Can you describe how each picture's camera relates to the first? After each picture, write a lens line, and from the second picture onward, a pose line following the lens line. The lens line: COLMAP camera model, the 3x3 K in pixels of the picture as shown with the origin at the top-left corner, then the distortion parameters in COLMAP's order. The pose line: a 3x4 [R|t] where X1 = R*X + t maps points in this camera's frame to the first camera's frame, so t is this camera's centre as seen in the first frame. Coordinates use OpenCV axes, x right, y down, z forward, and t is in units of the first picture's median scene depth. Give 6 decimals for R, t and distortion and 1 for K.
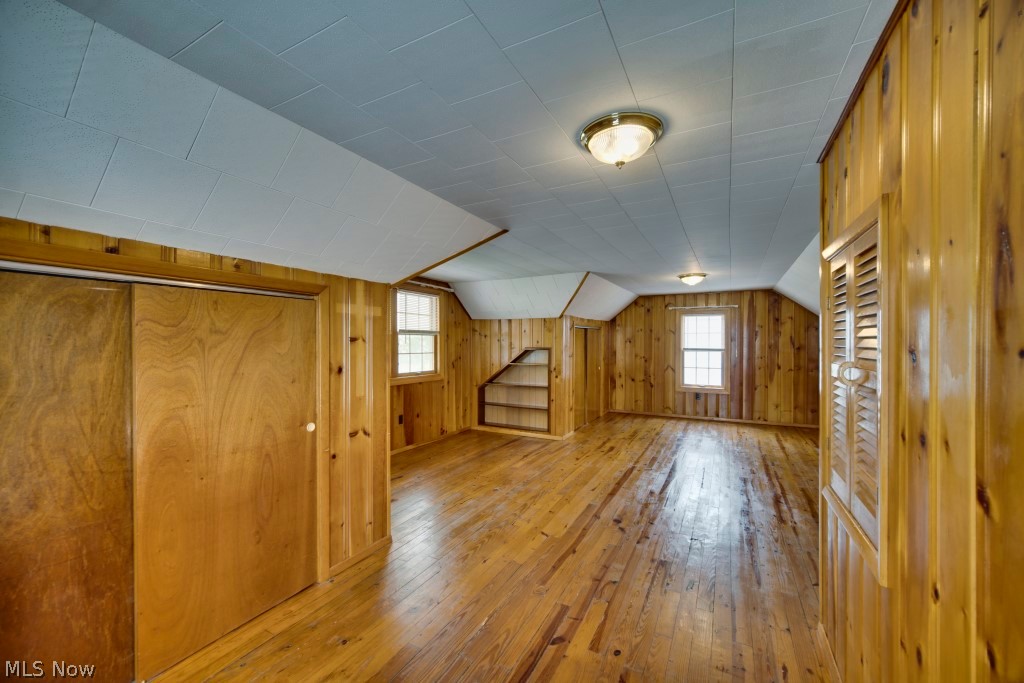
lens RADIAL K [[409.0, 0, 507.9], [0, 409.0, 342.3], [0, 0, 1]] dist [-0.006056, 0.001172]
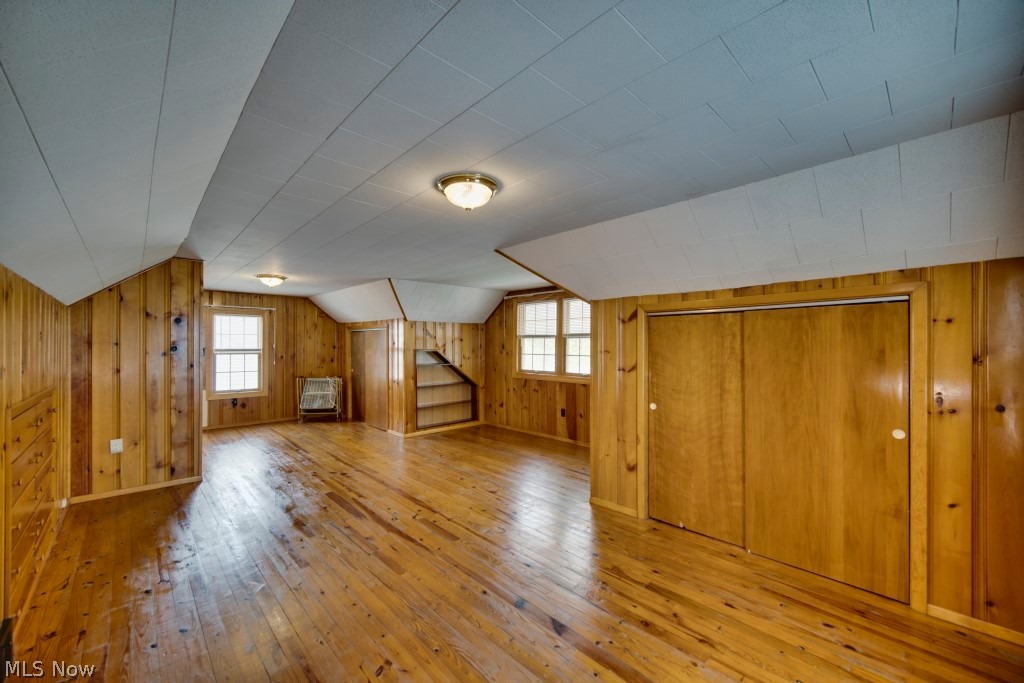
lens RADIAL K [[409.0, 0, 509.6], [0, 409.0, 343.5], [0, 0, 1]] dist [-0.006056, 0.001172]
pose [[-0.312917, -0.001162, -0.949780, 0.987420], [-0.000925, 0.999999, -0.000919, -0.003606], [0.949780, 0.000591, -0.312918, 1.378622]]
